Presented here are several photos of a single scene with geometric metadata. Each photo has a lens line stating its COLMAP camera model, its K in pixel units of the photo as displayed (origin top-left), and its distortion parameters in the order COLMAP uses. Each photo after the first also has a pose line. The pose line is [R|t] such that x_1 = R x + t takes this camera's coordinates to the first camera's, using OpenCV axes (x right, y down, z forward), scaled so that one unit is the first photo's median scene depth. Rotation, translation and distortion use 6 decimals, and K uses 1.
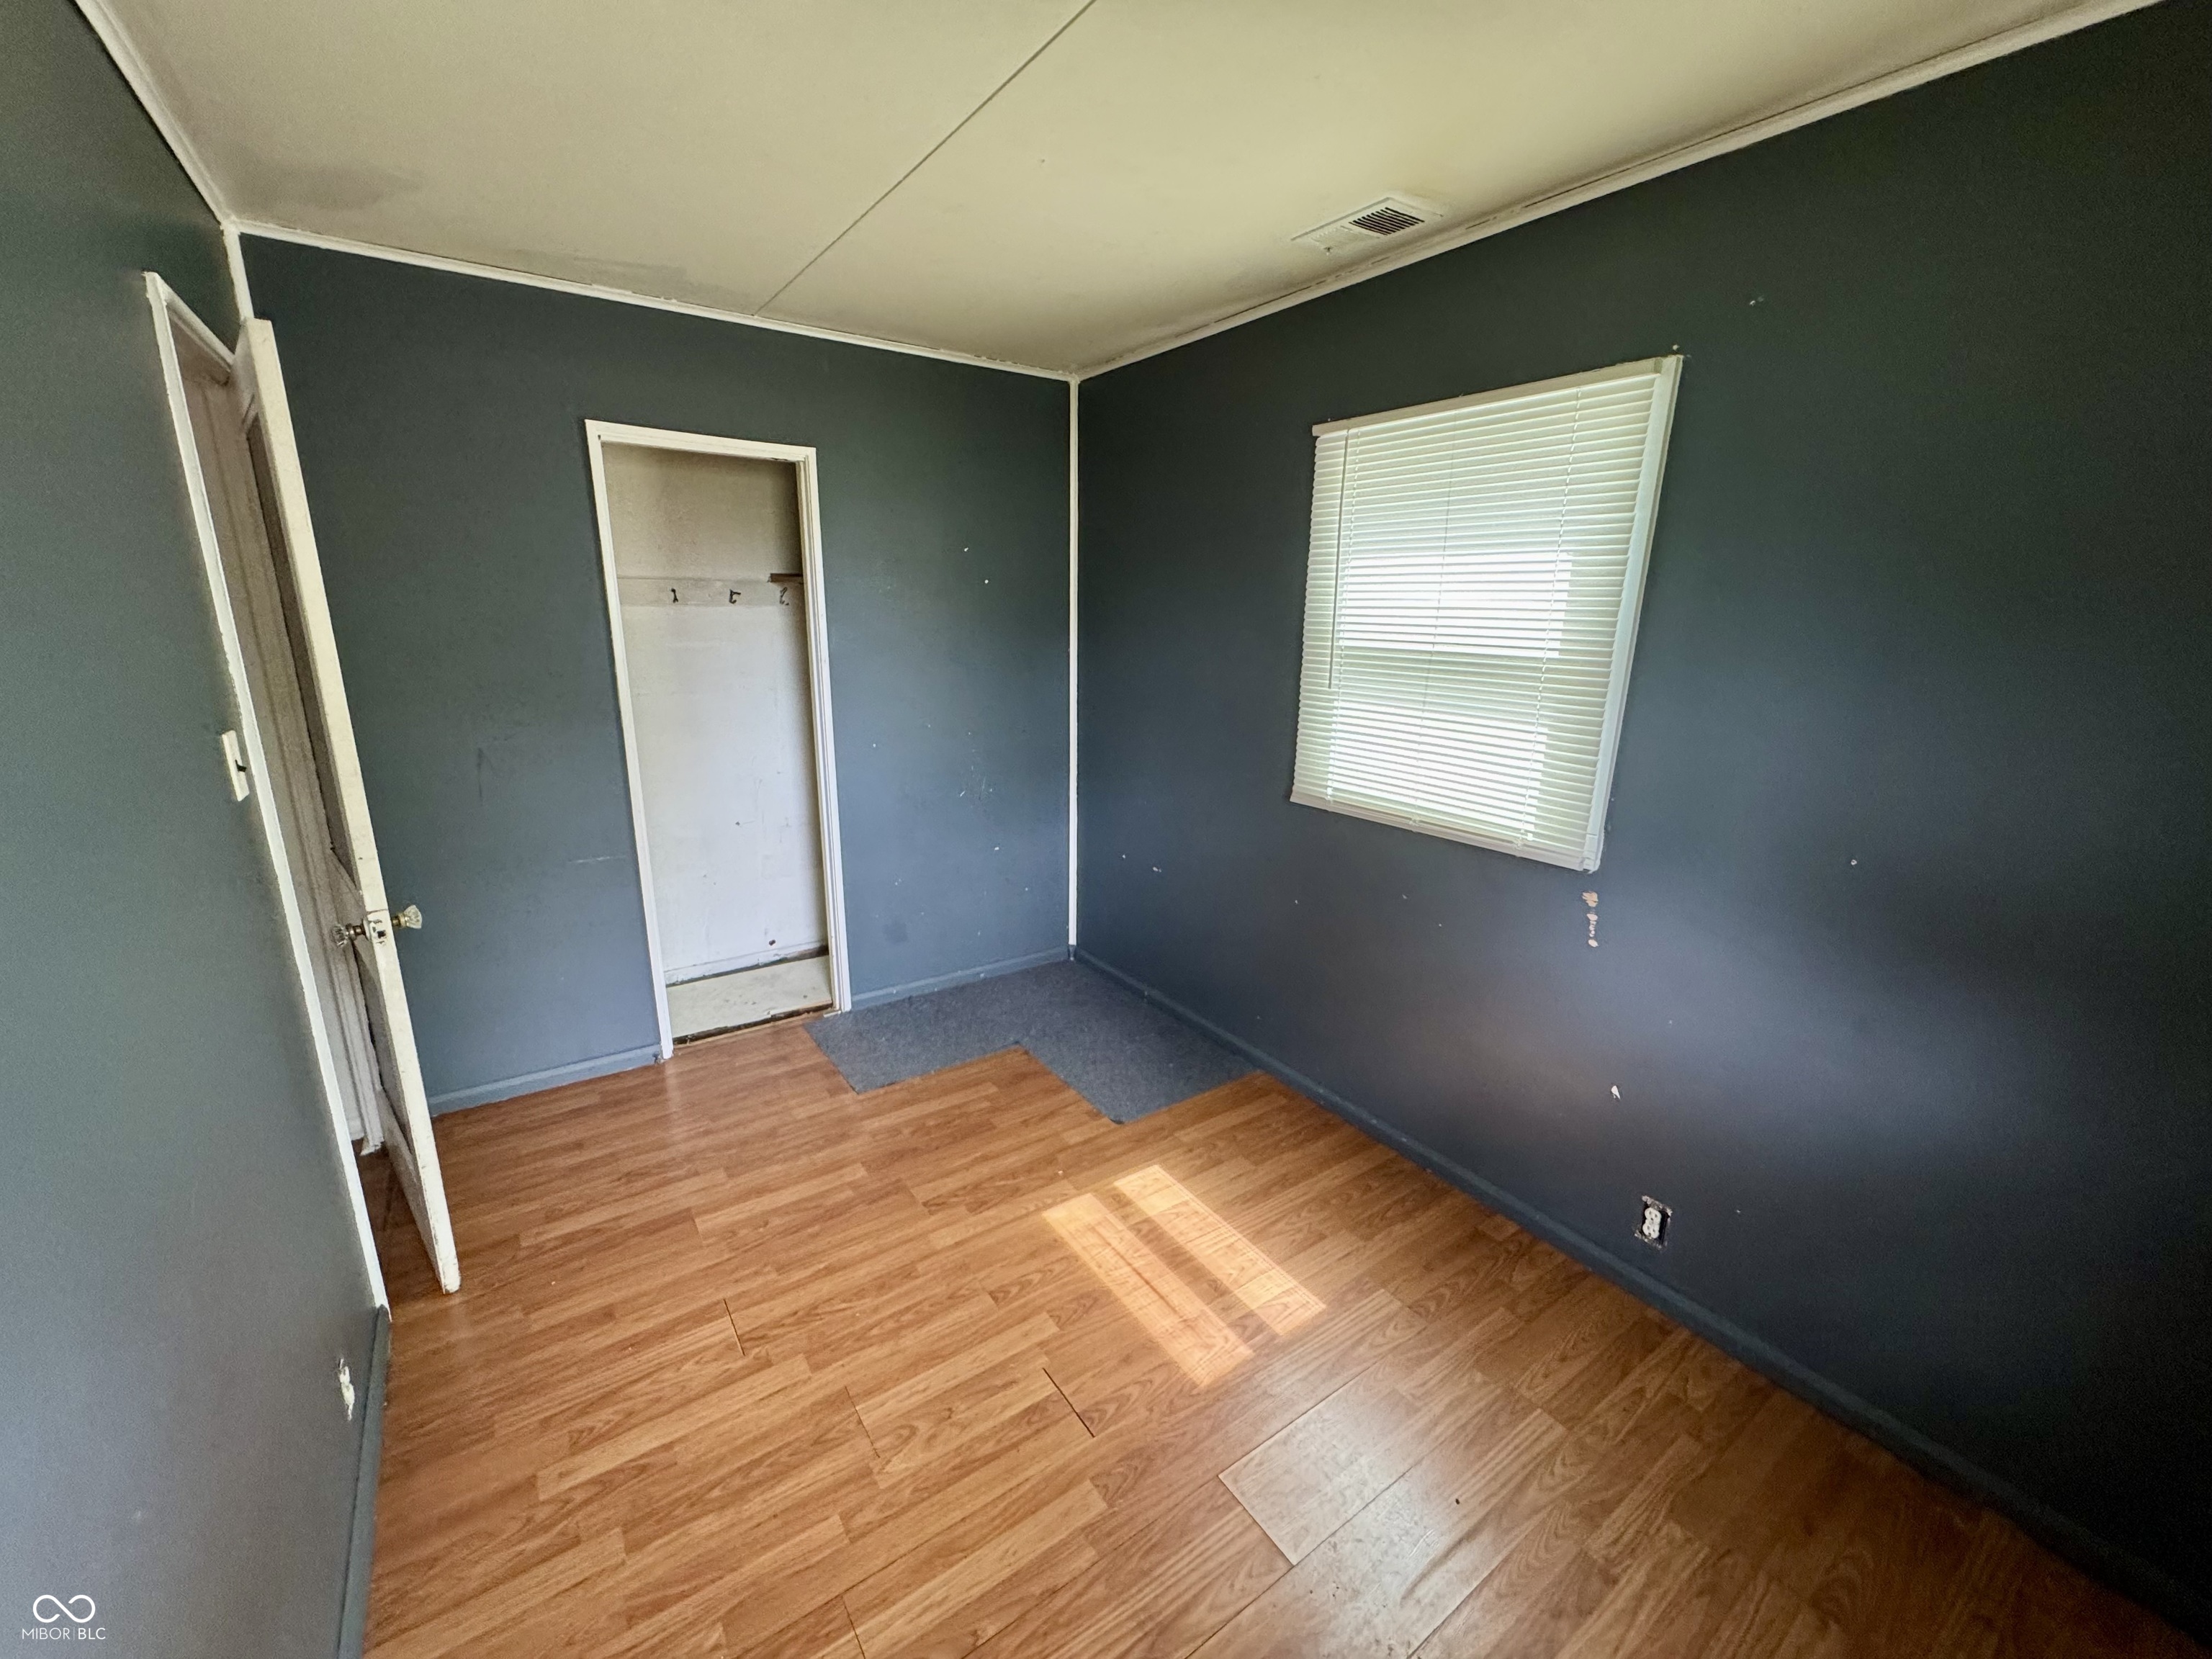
lens RADIAL K [[878.0, 0, 1105.2], [0, 878.0, 838.4], [0, 0, 1]] dist [-0.000209, -0.000531]
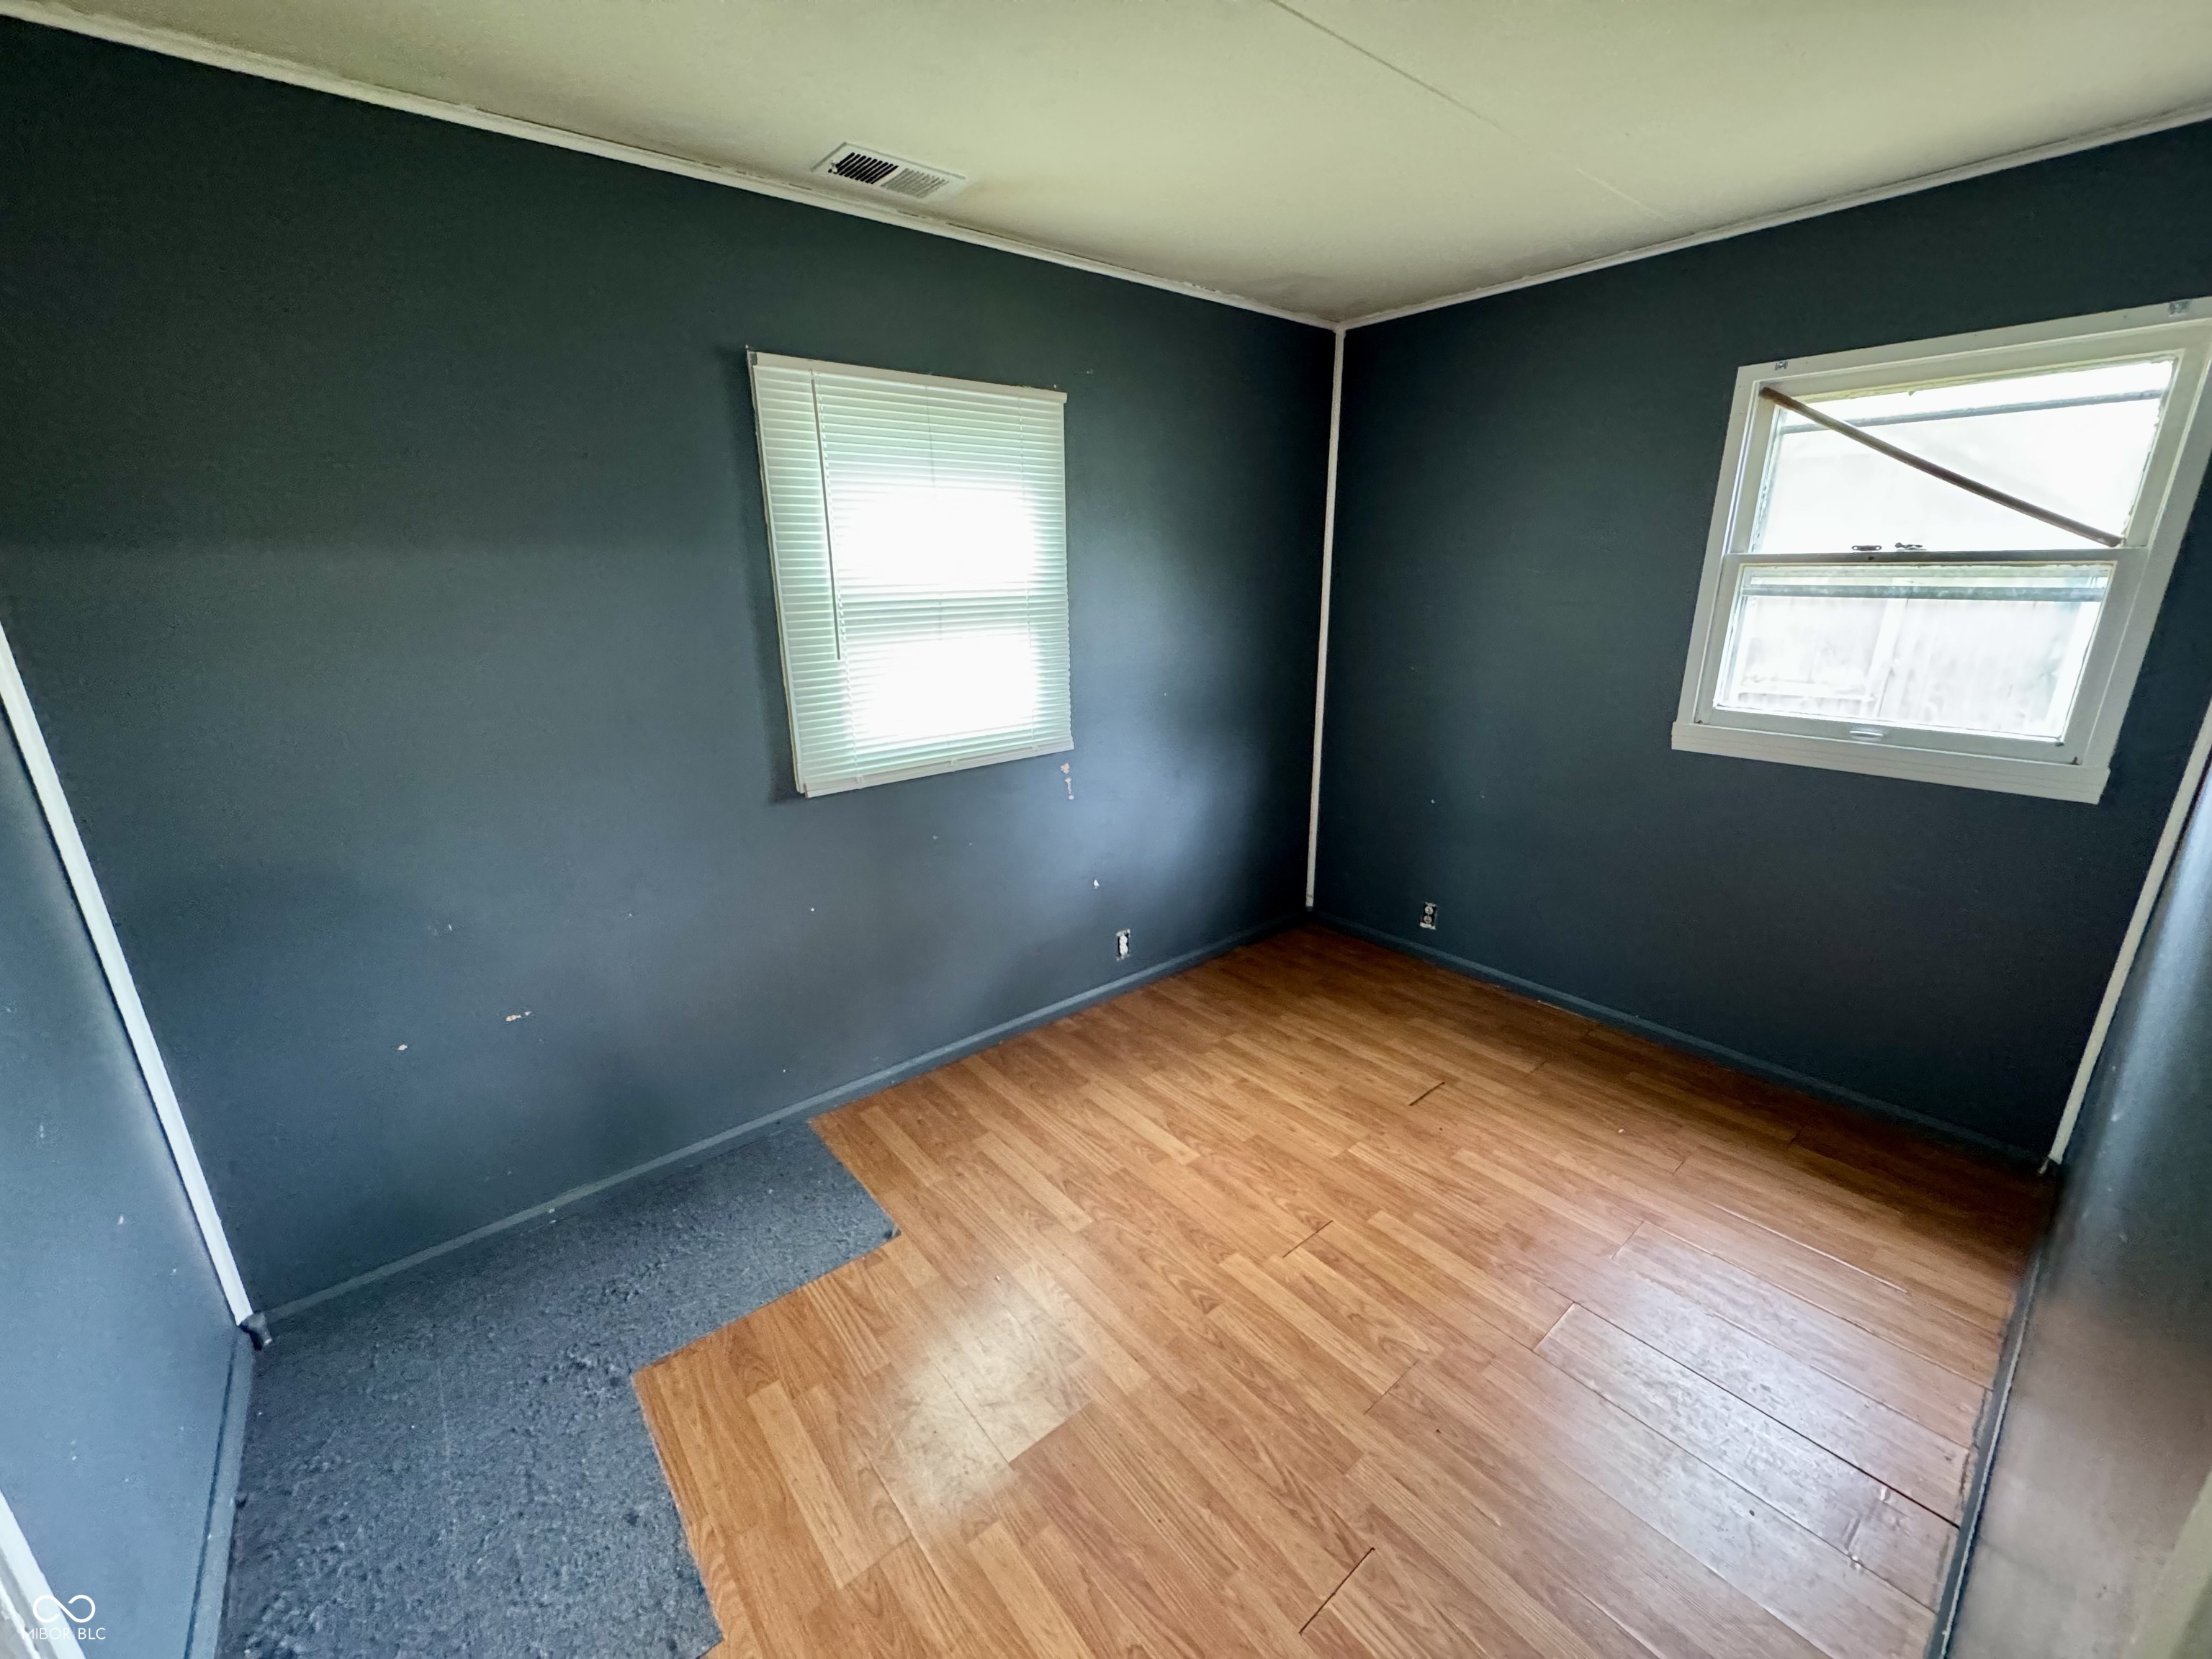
lens RADIAL K [[878.0, 0, 1108.2], [0, 878.0, 834.2], [0, 0, 1]] dist [-0.000209, -0.000531]
pose [[-0.084022, -0.299840, 0.950282, -0.895300], [0.266947, 0.912024, 0.311372, -0.275178], [-0.960041, 0.279837, 0.003411, 0.998457]]
